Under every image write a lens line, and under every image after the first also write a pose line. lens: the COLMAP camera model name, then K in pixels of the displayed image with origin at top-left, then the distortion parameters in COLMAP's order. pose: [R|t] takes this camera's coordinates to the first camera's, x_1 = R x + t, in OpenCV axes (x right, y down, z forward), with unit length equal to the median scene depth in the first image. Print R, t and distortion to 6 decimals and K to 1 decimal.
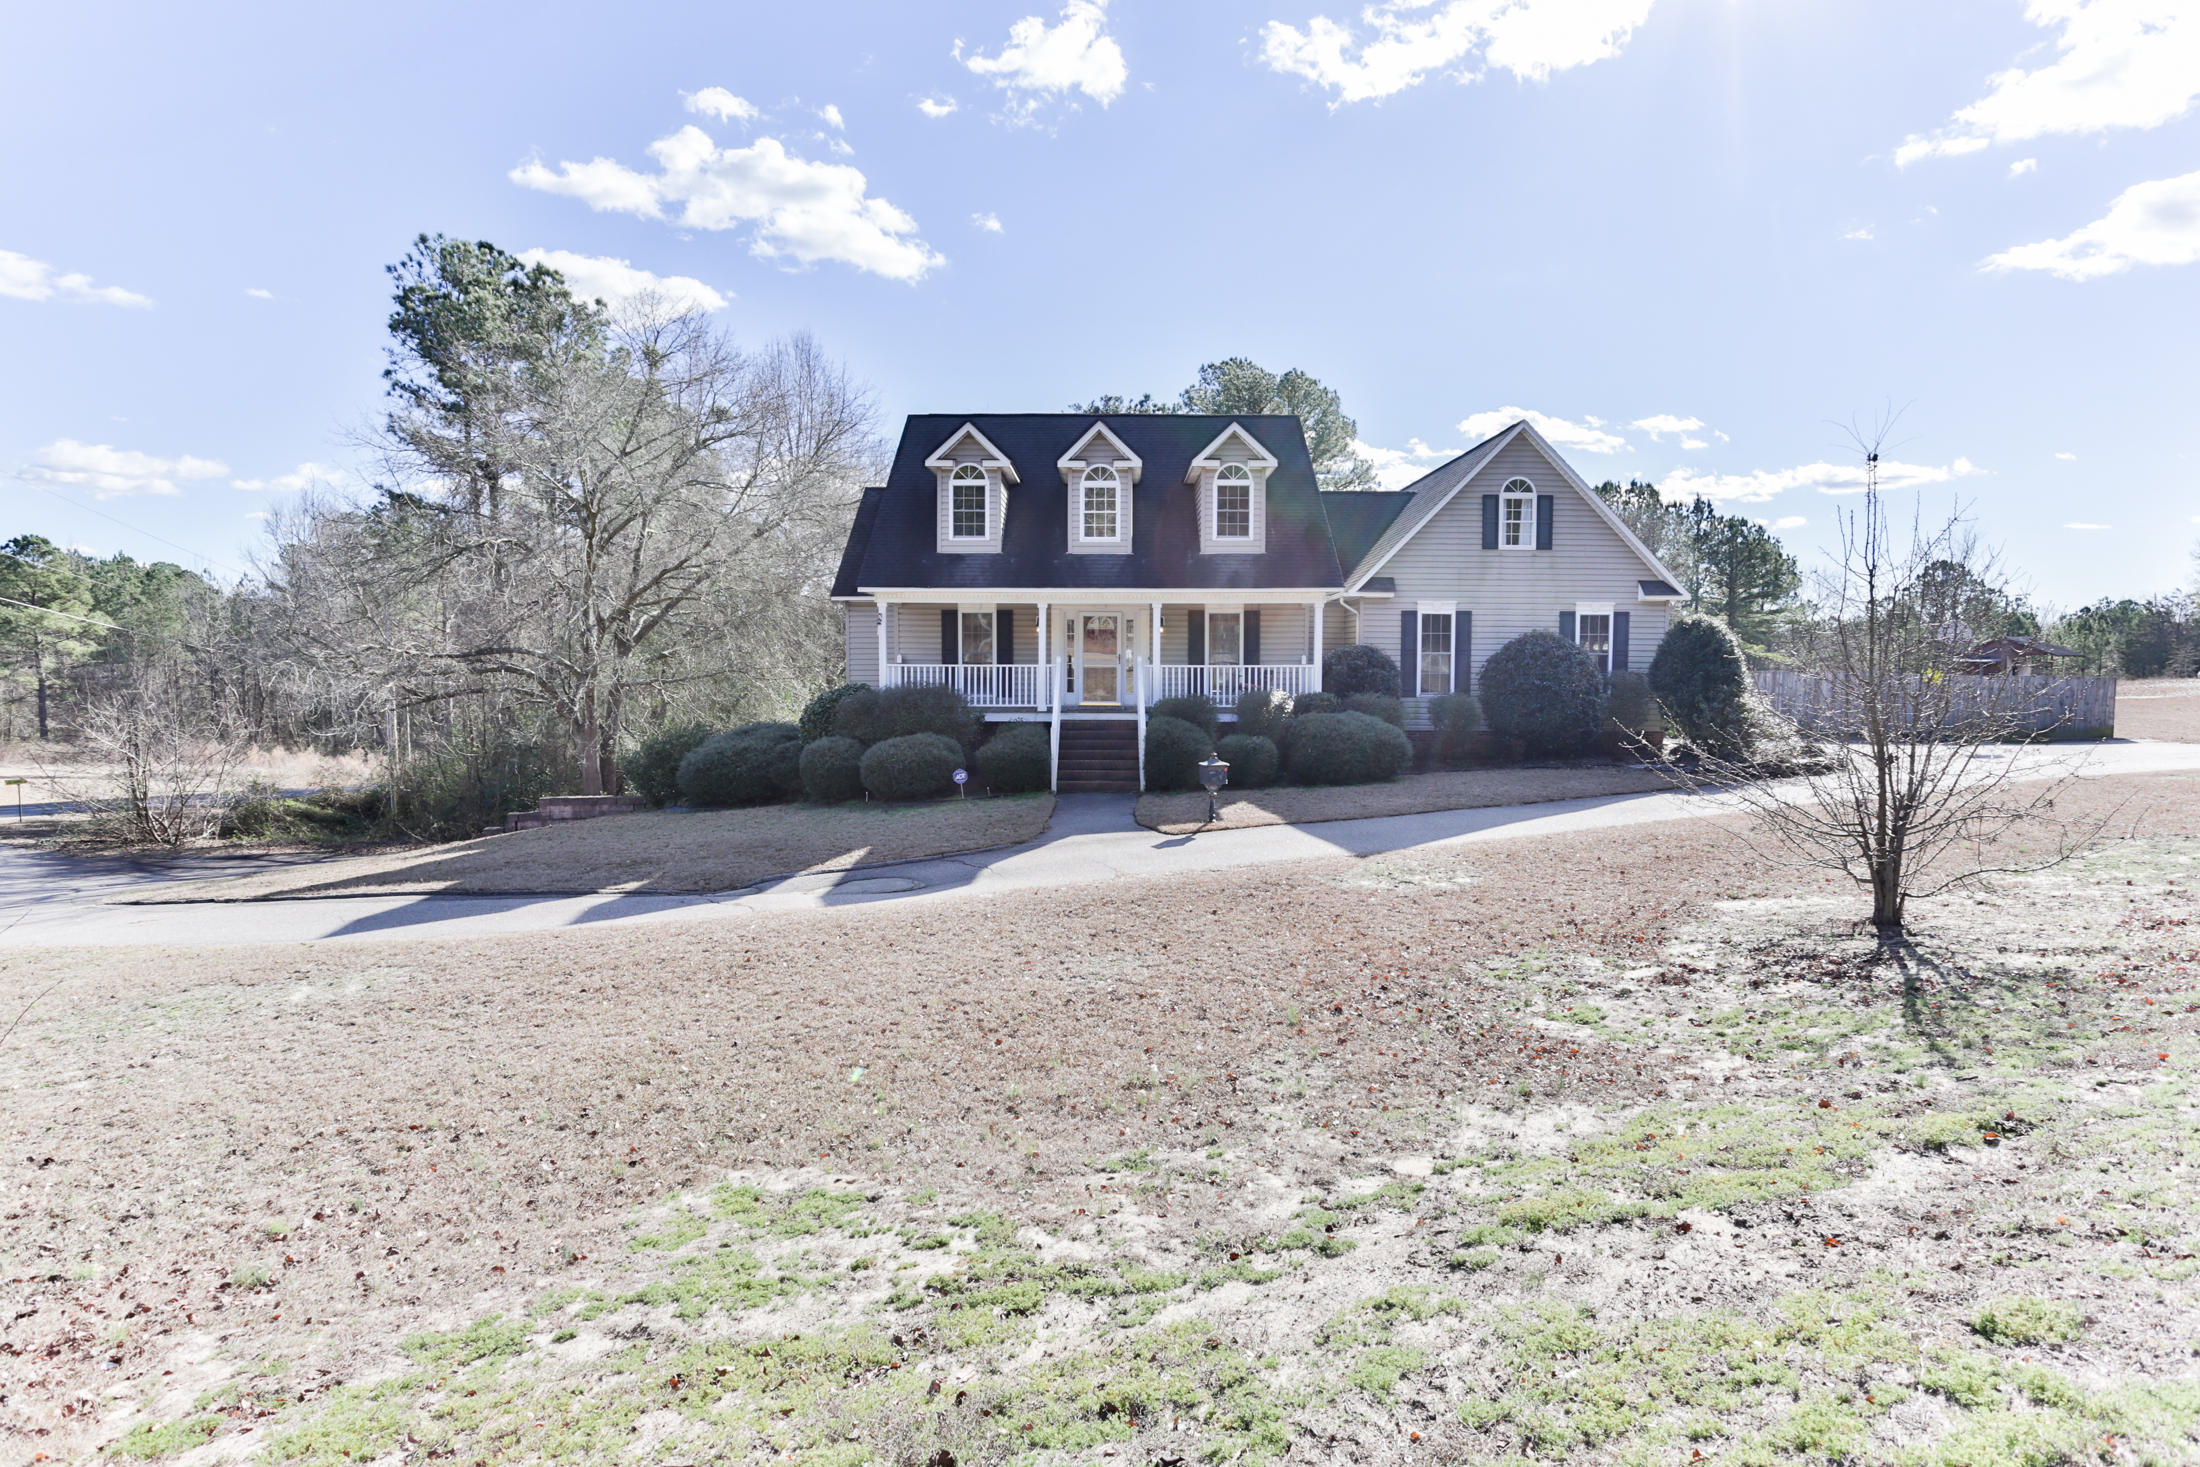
lens RADIAL K [[1194.9, 0, 1105.7], [0, 1194.9, 726.3], [0, 0, 1]] dist [-0.026335, 0.004050]
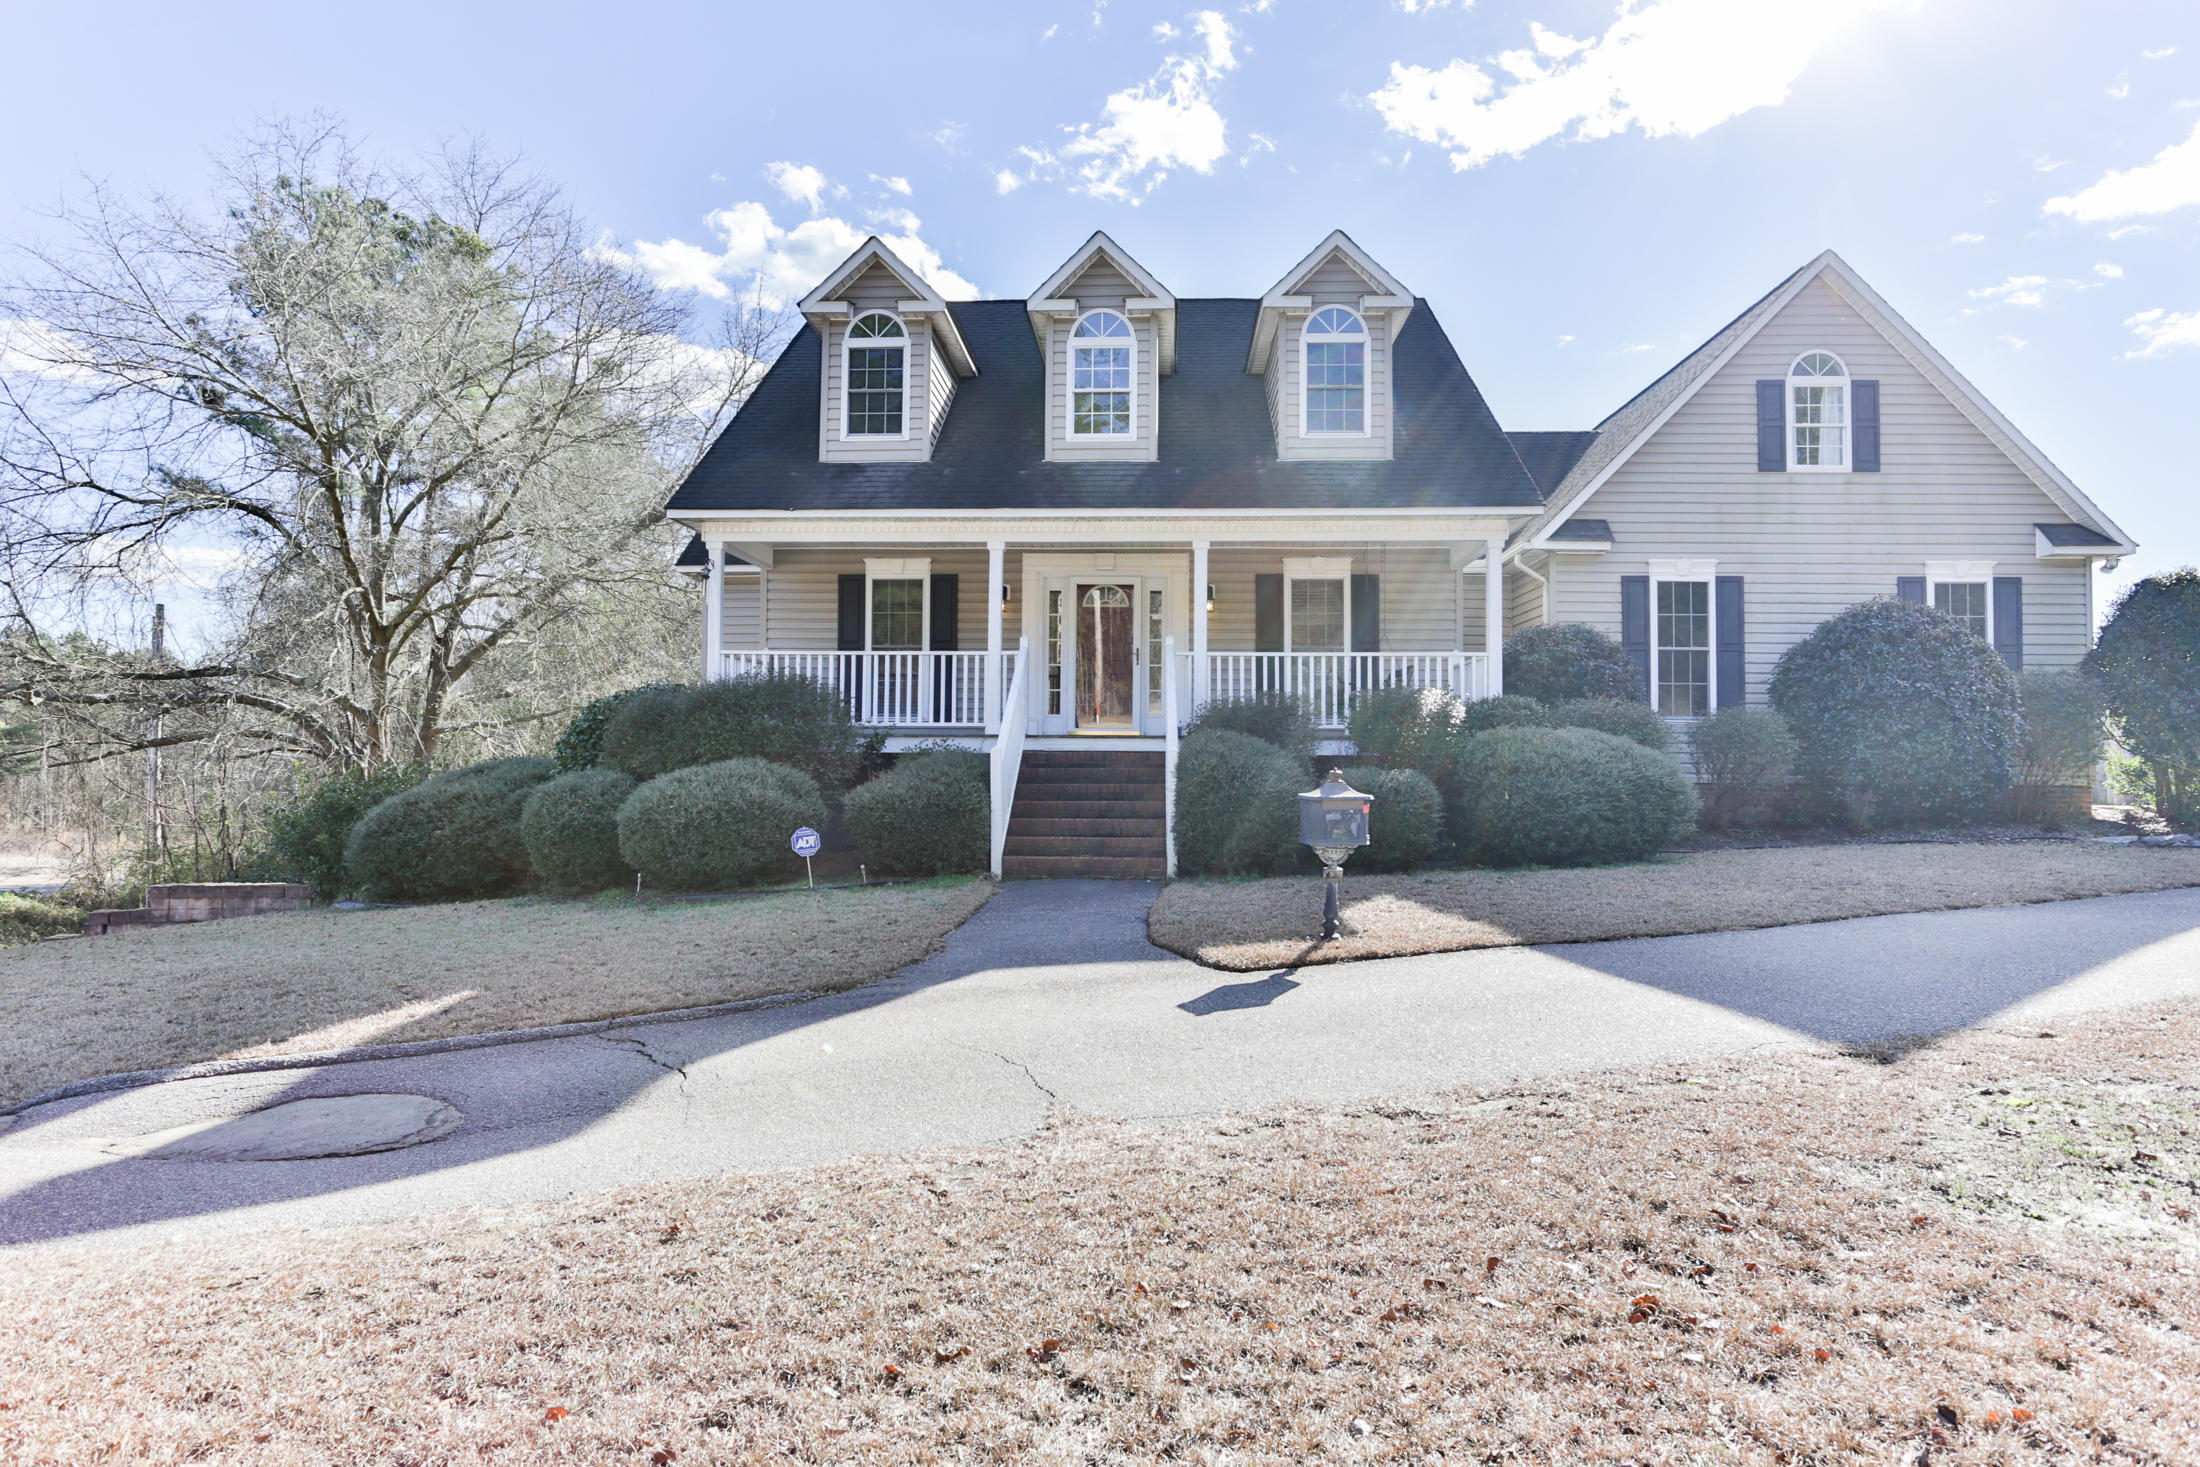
lens RADIAL K [[1194.9, 0, 1105.6], [0, 1194.9, 732.9], [0, 0, 1]] dist [-0.026335, 0.004050]
pose [[0.999089, 0.003027, -0.042558, 0.022176], [-0.006825, 0.995974, -0.089386, 0.035533], [0.042117, 0.089595, 0.995087, 0.445047]]
